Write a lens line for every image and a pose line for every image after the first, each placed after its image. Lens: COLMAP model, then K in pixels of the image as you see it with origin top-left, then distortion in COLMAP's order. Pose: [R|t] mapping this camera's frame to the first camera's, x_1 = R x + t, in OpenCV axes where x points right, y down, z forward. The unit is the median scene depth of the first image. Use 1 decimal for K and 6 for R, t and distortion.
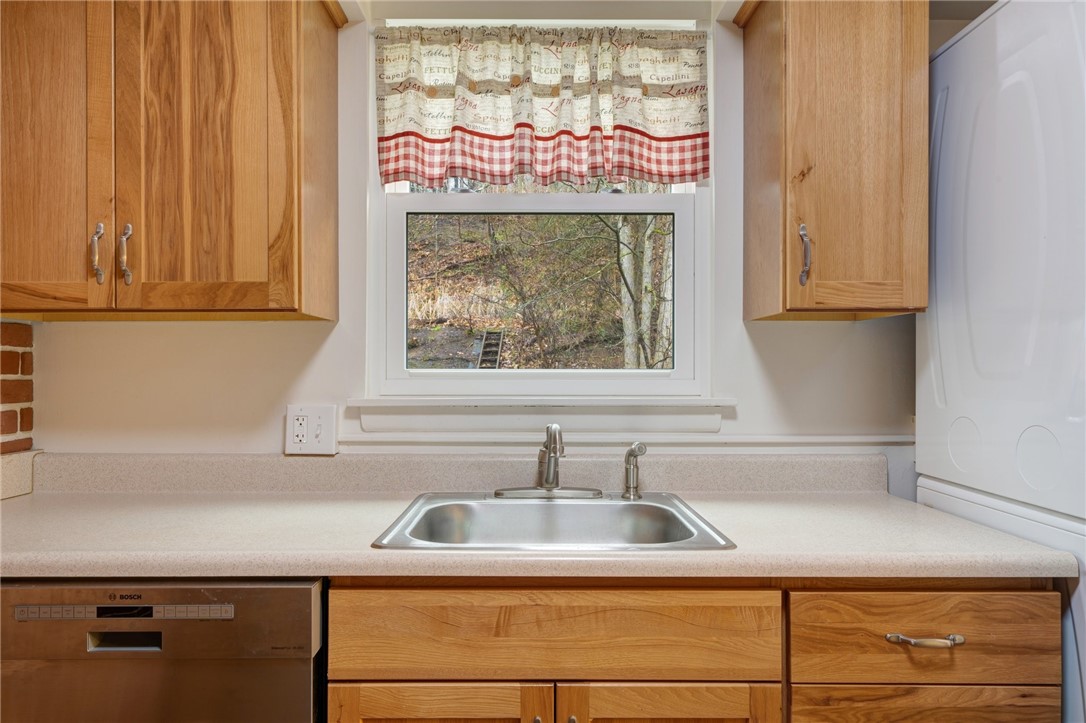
lens RADIAL K [[702.0, 0, 541.4], [0, 702.0, 365.5], [0, 0, 1]] dist [0.008794, 0.001357]
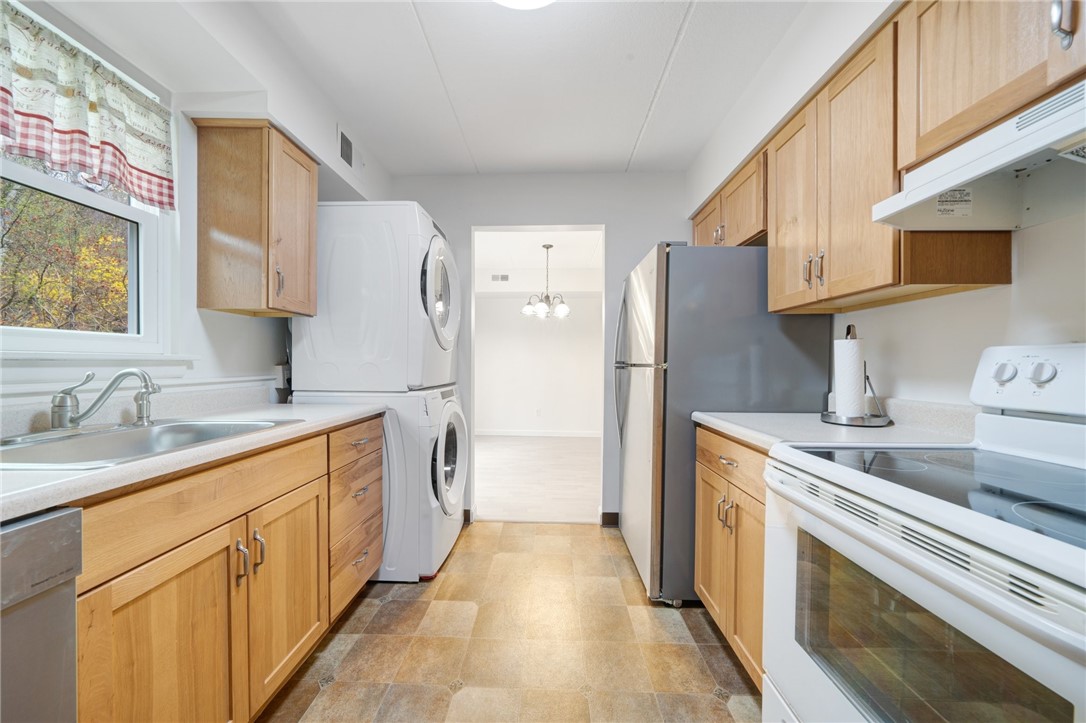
lens RADIAL K [[371.7, 0, 543.3], [0, 371.7, 364.3], [0, 0, 1]] dist [-0.002224, 0.000049]
pose [[0.026512, -0.005059, 0.999636, -0.542870], [-0.011581, 0.999919, 0.005367, 0.051910], [-0.999581, -0.011719, 0.026452, 0.175944]]
